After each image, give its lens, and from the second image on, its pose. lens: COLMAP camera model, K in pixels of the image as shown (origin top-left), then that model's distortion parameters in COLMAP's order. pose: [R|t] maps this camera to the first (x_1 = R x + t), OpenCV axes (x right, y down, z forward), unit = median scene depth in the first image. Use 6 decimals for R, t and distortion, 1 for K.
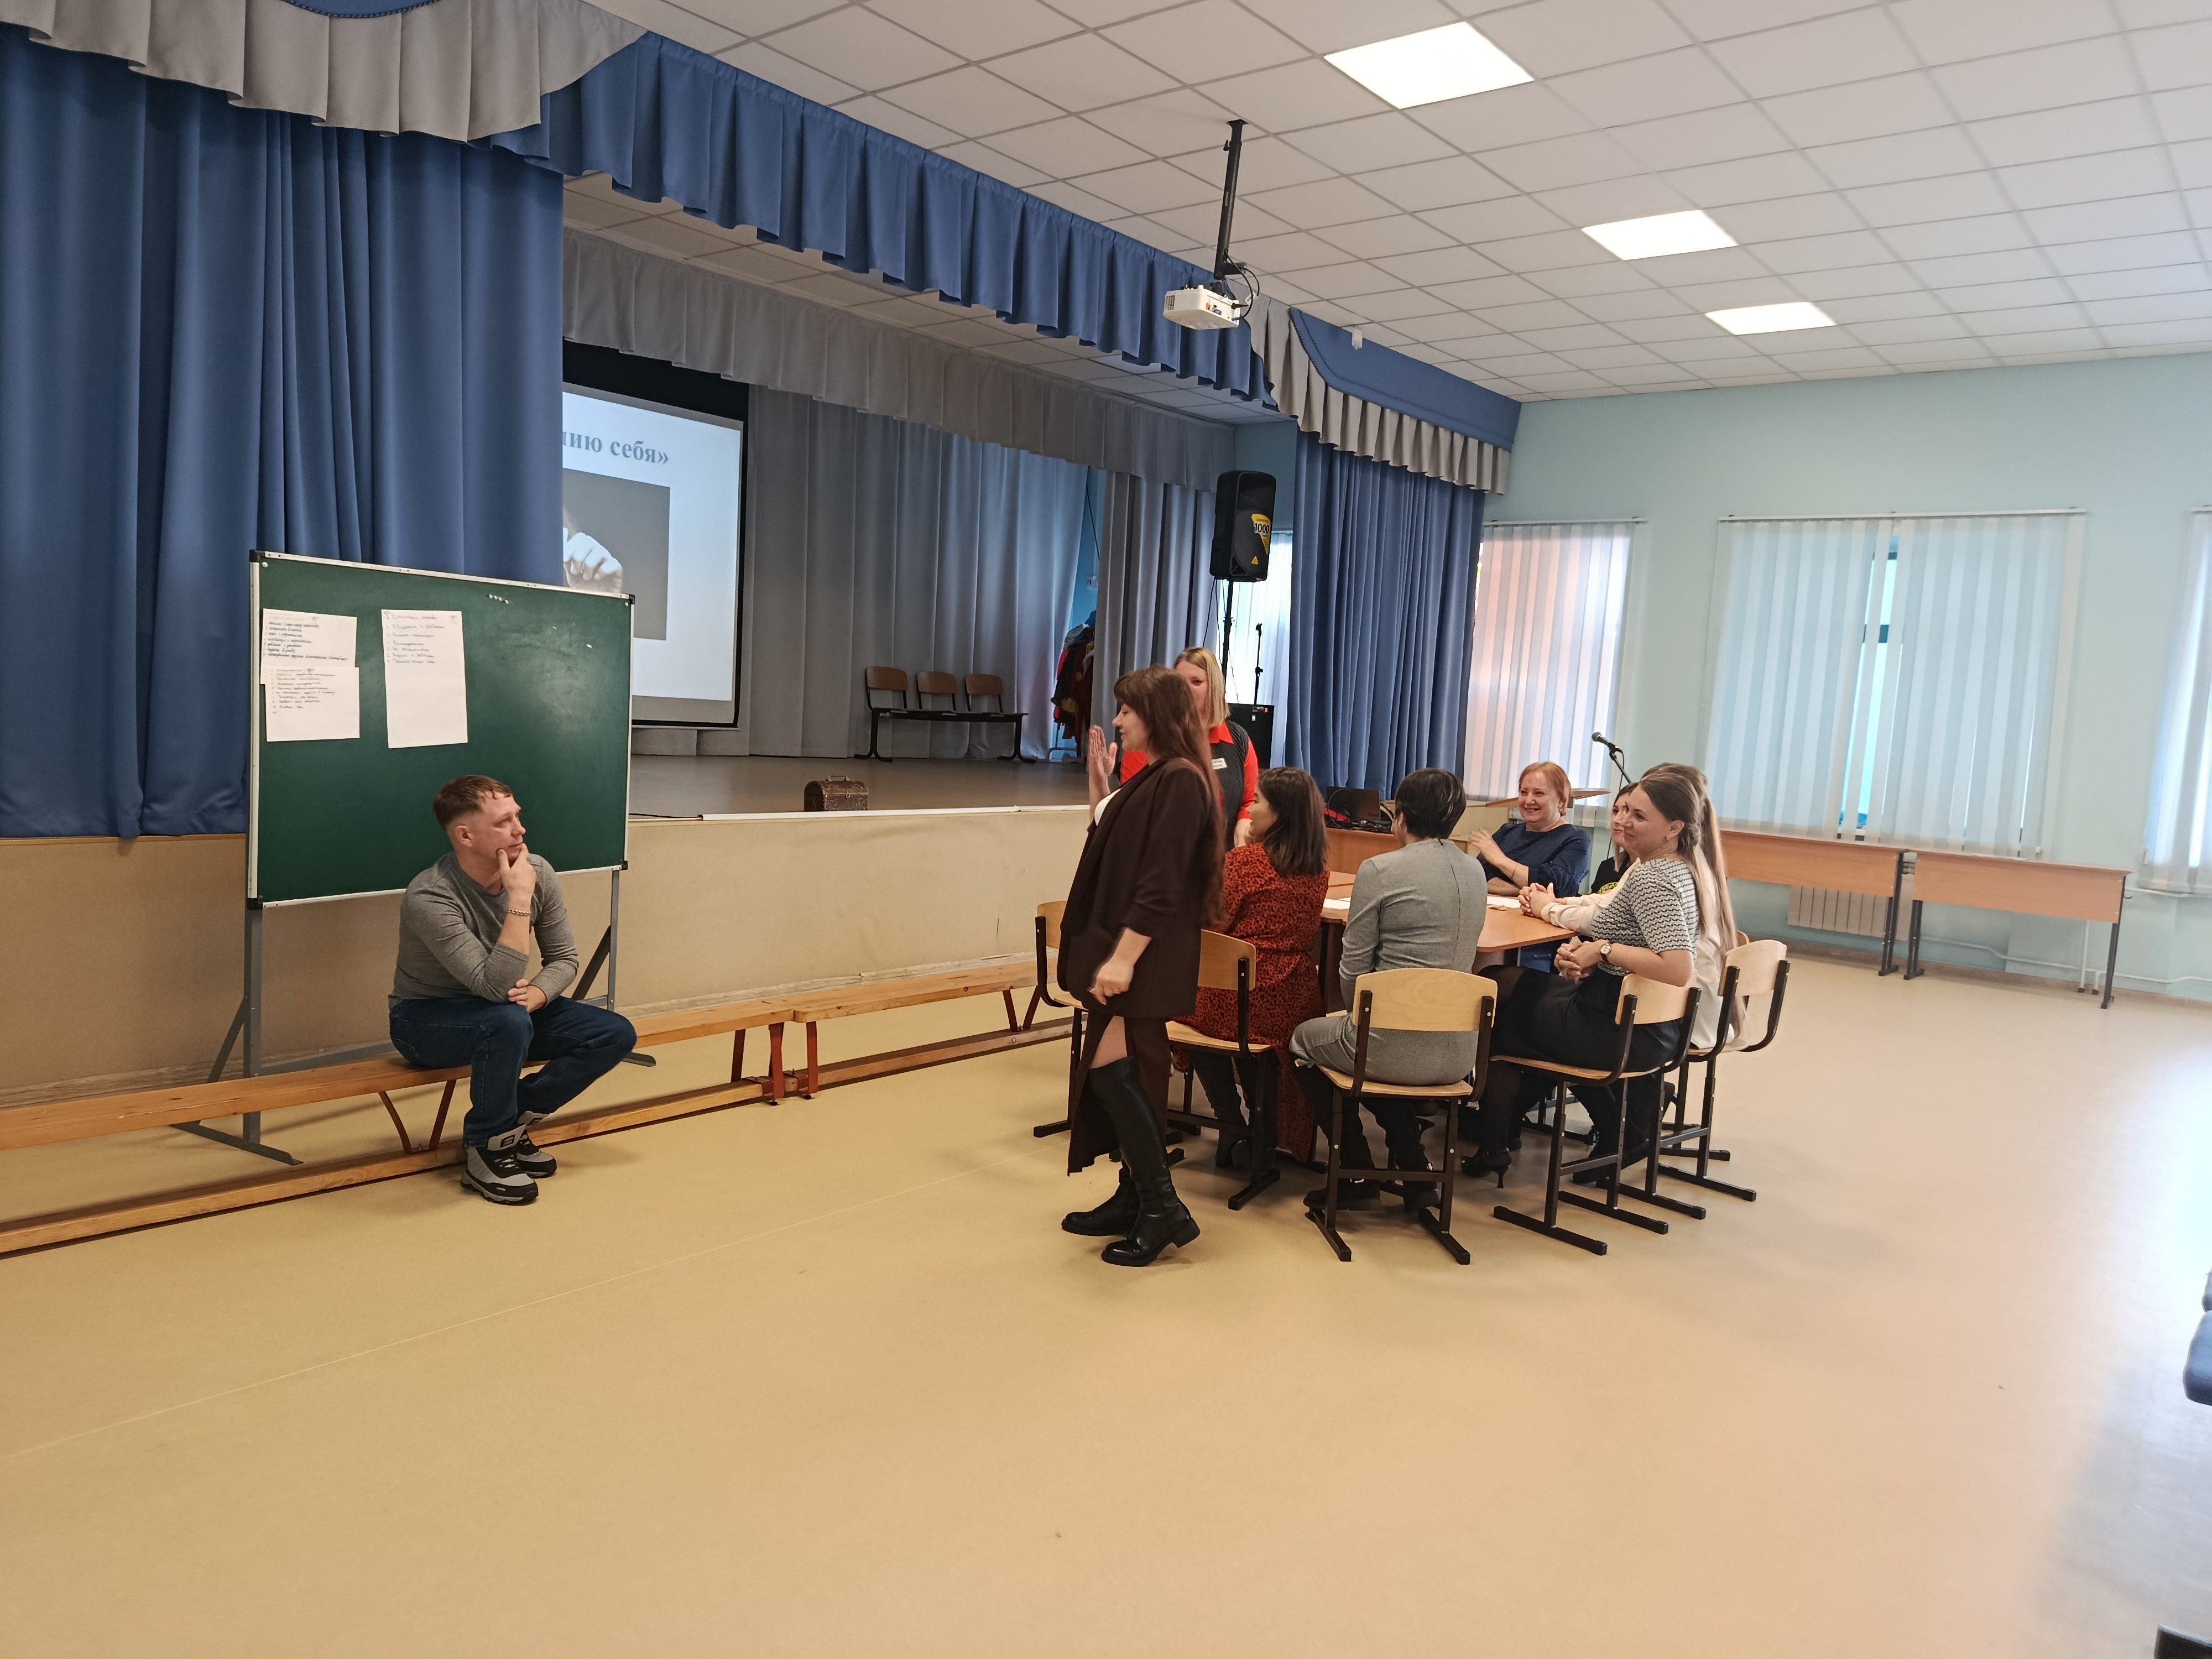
lens RADIAL K [[1544.2, 0, 1111.1], [0, 1544.2, 825.3], [0, 0, 1]] dist [-0.005303, 0.003019]
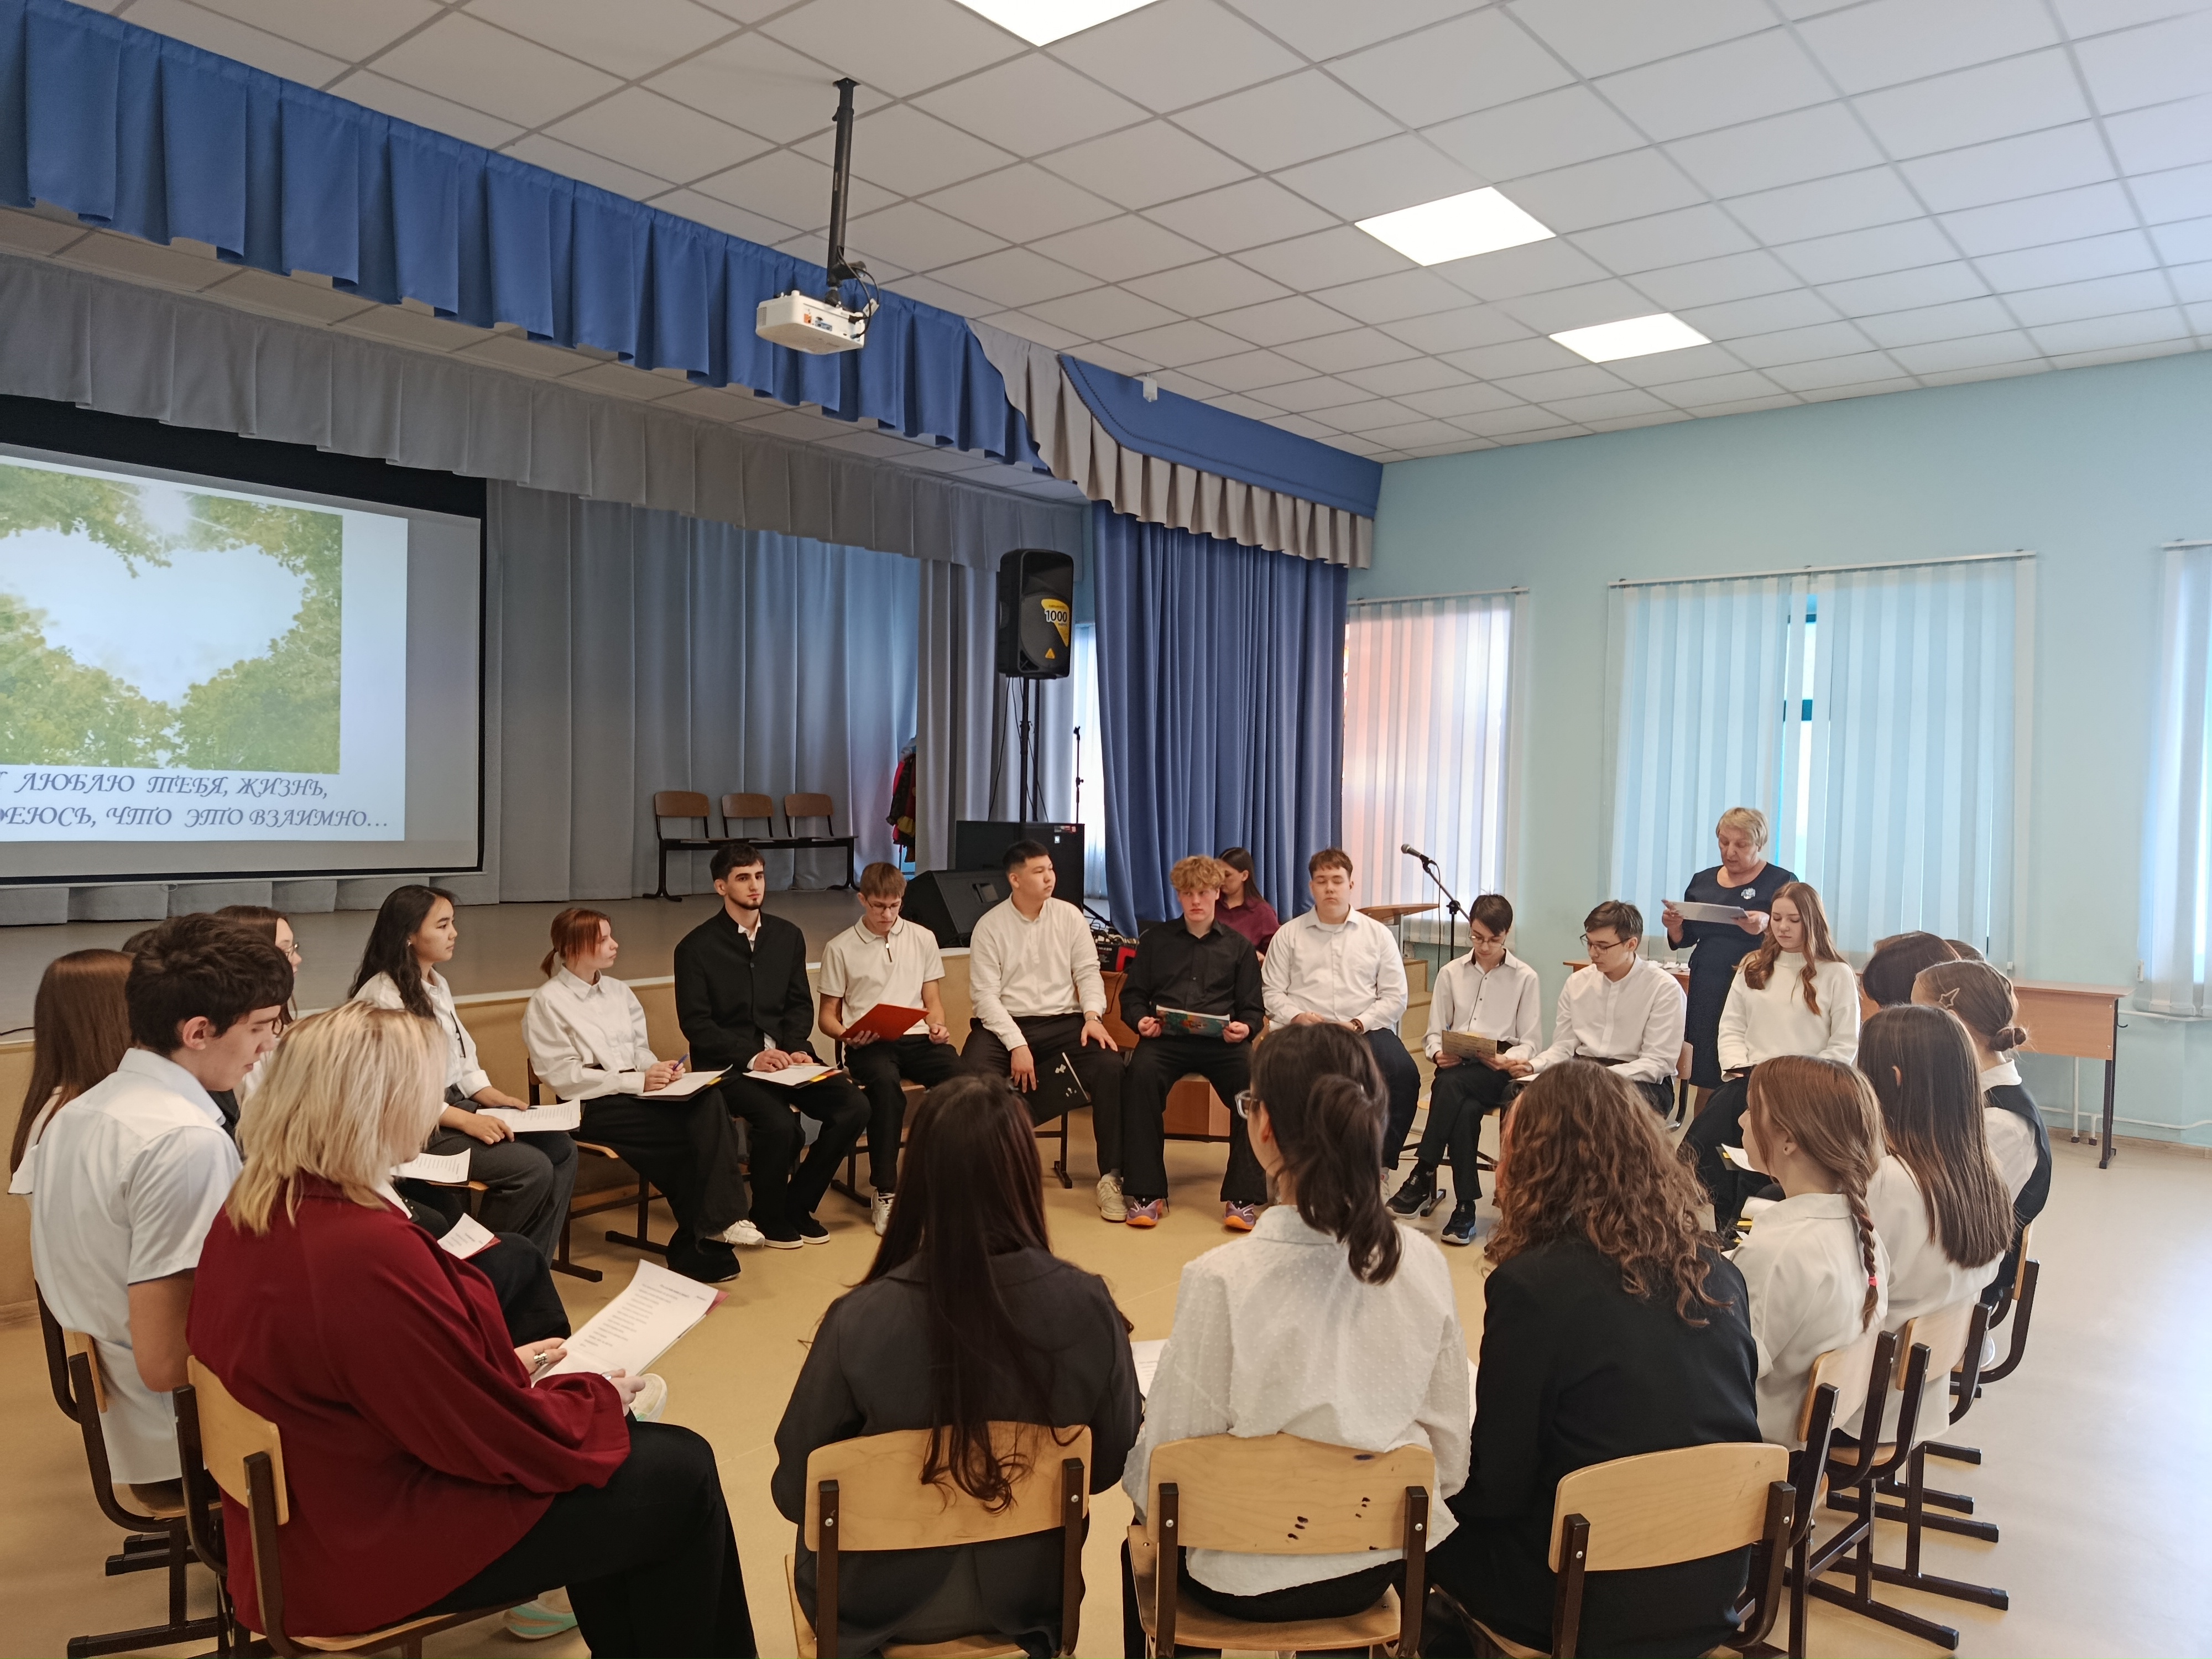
lens RADIAL K [[1523.0, 0, 1089.4], [0, 1523.0, 829.9], [0, 0, 1]] dist [0.003811, -0.013273]
pose [[0.999017, -0.036504, -0.025154, 0.134077], [0.034806, 0.997283, -0.064929, -0.019888], [0.027456, 0.063989, 0.997573, 0.173746]]
